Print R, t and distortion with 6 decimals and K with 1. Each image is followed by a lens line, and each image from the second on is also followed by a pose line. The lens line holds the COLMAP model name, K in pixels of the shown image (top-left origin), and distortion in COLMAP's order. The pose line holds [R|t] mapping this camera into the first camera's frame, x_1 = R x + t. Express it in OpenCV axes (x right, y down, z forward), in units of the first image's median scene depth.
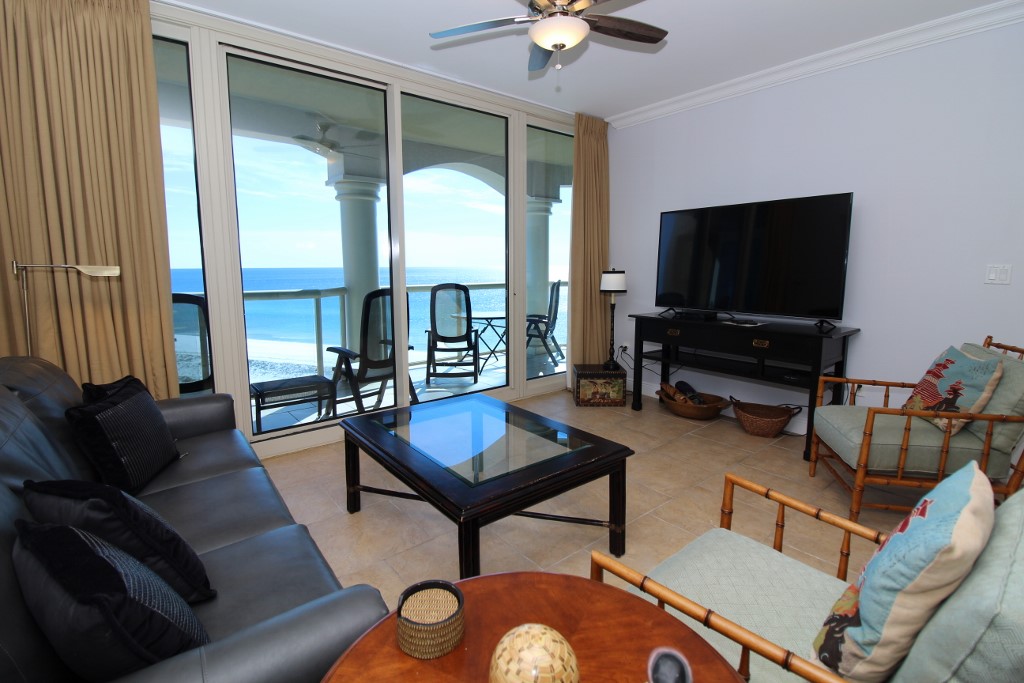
lens RADIAL K [[472.9, 0, 508.3], [0, 472.9, 324.0], [0, 0, 1]] dist [-0.016231, -0.001487]
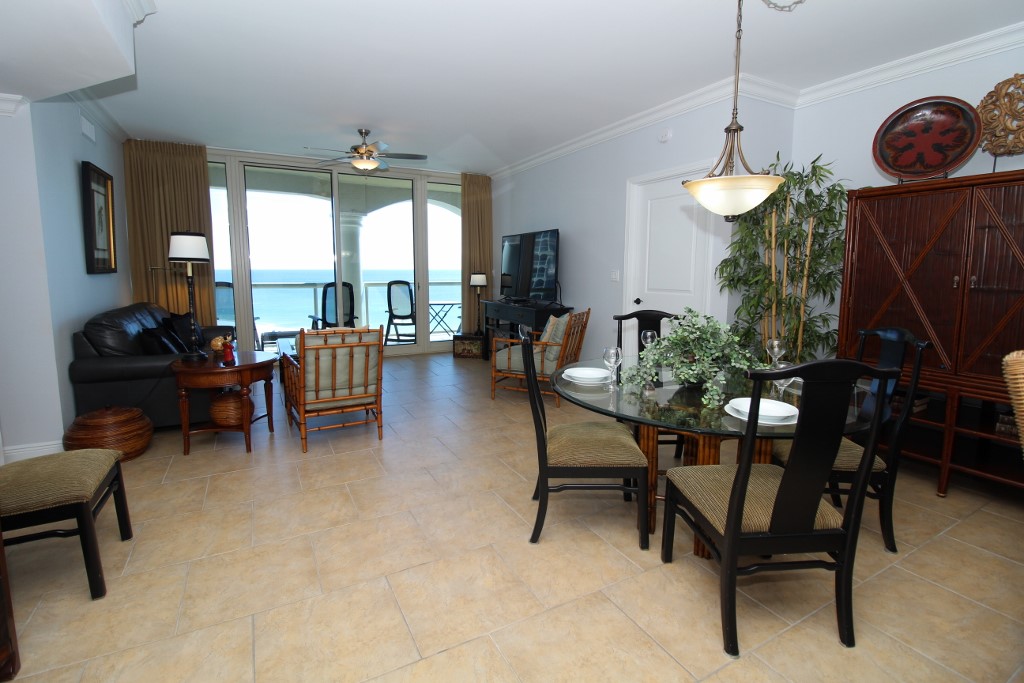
lens RADIAL K [[472.9, 0, 508.3], [0, 472.9, 324.0], [0, 0, 1]] dist [-0.016231, -0.001487]
pose [[0.984883, 0.025160, -0.171384, 0.595540], [-0.025613, 0.999672, -0.000435, 0.057036], [0.171317, 0.004818, 0.985204, -0.540960]]
